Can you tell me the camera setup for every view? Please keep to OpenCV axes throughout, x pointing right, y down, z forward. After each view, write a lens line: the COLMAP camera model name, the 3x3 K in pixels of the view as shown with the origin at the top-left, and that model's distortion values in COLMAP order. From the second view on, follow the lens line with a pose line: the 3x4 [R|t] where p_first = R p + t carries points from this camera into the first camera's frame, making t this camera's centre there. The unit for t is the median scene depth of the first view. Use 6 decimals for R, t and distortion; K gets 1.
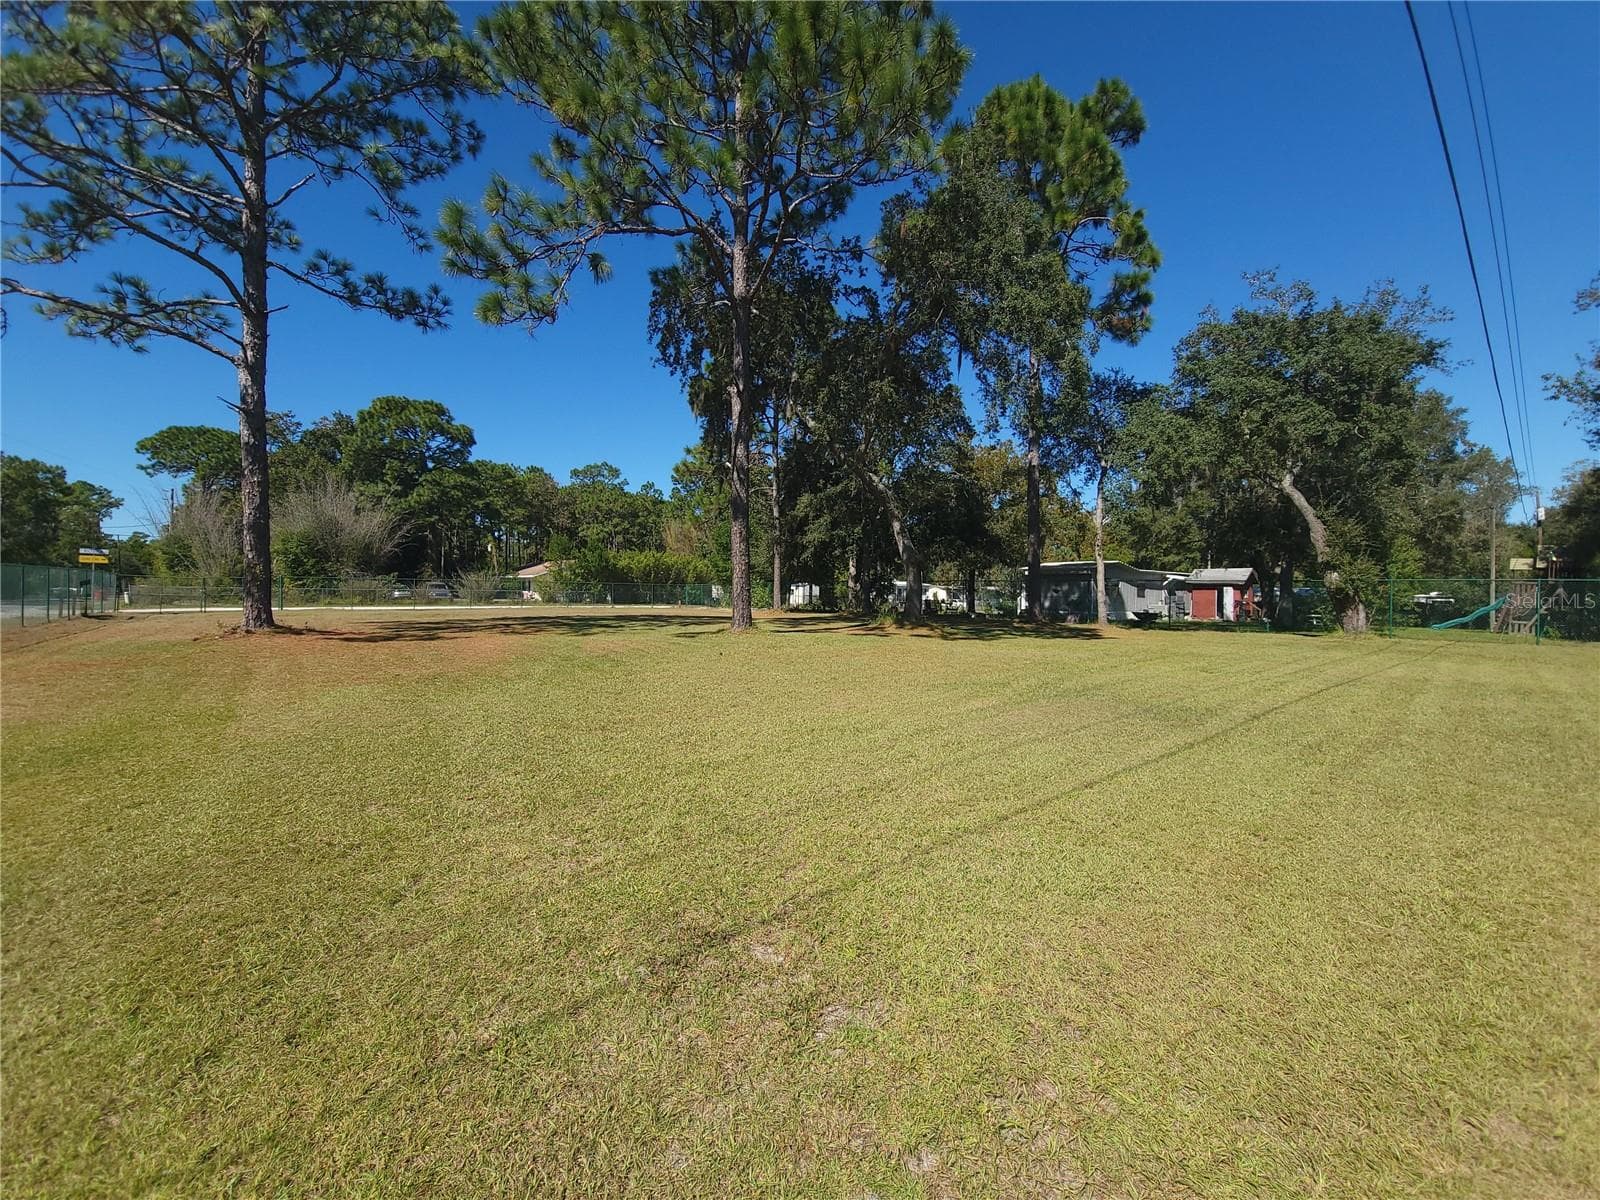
lens RADIAL K [[653.6, 0, 788.2], [0, 653.6, 594.8], [0, 0, 1]] dist [0.007542, -0.006628]
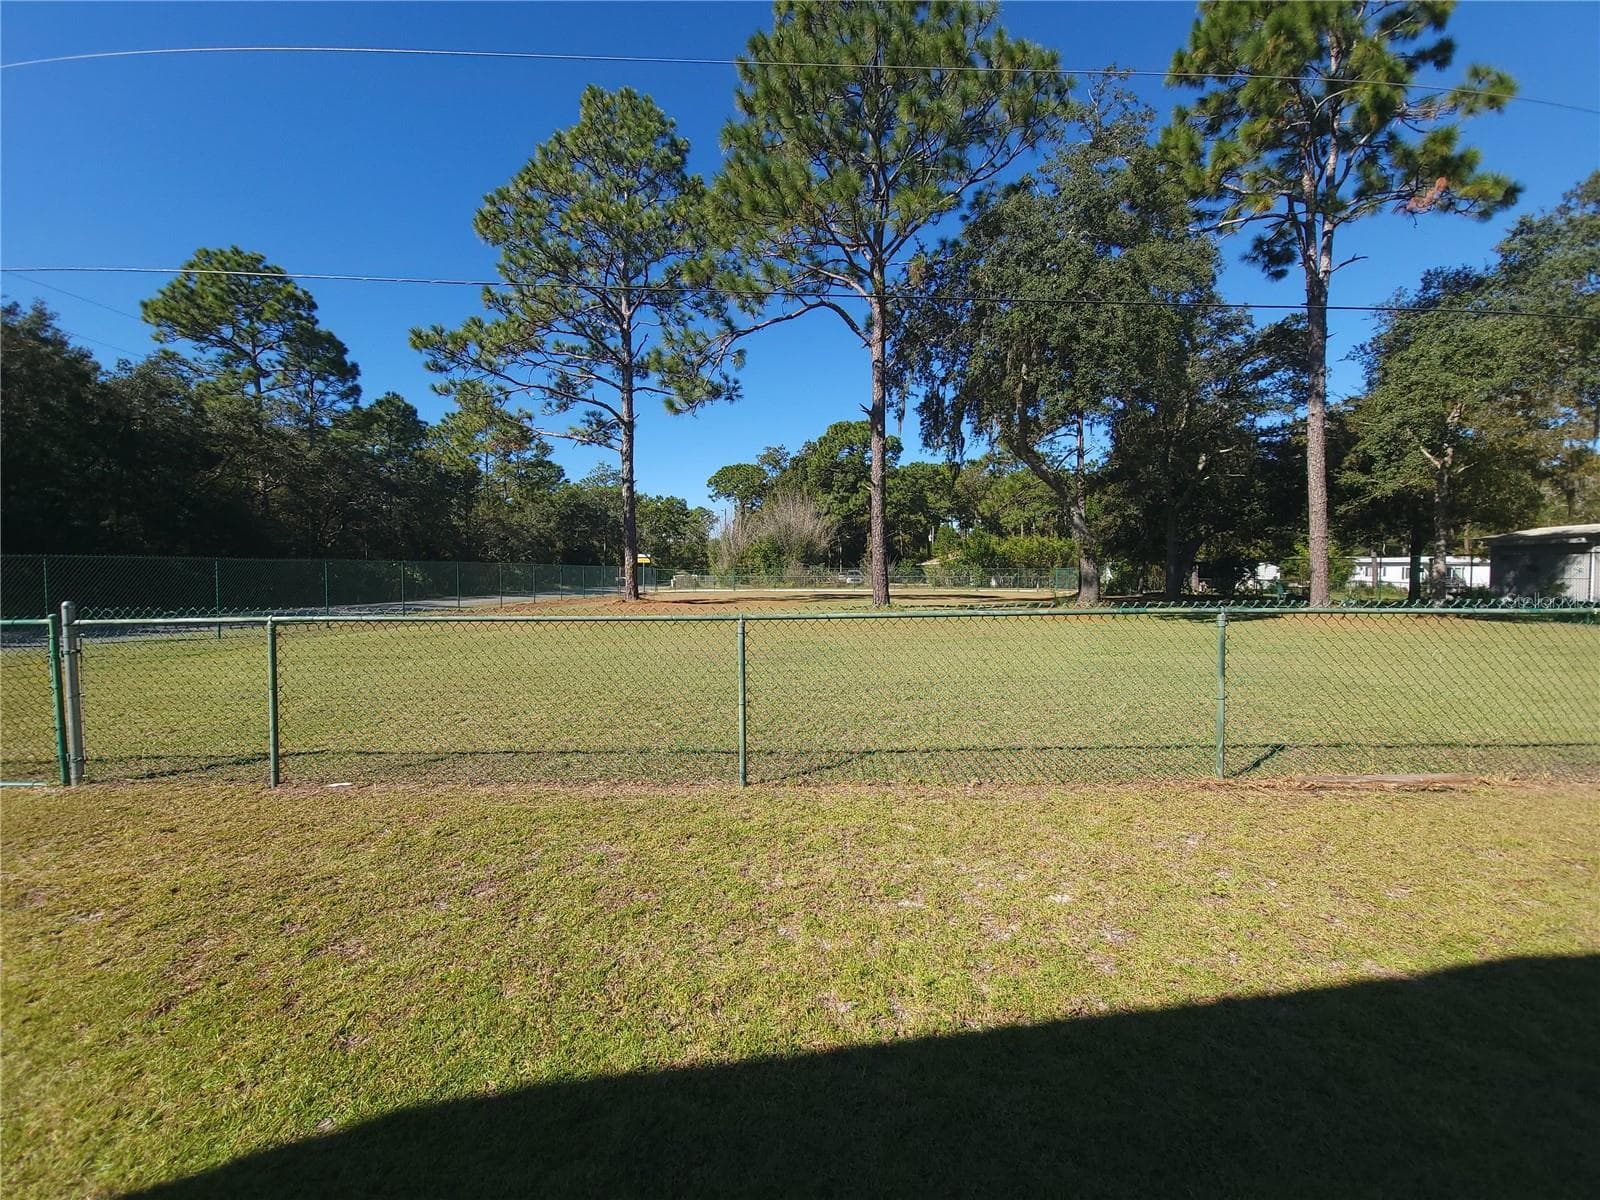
lens RADIAL K [[649.9, 0, 790.2], [0, 649.9, 597.6], [0, 0, 1]] dist [0.005985, -0.005822]
pose [[0.763017, 0.005172, -0.646357, 0.168117], [0.012772, 0.999652, 0.023076, 0.003673], [0.646252, -0.025863, 0.762686, -0.019665]]
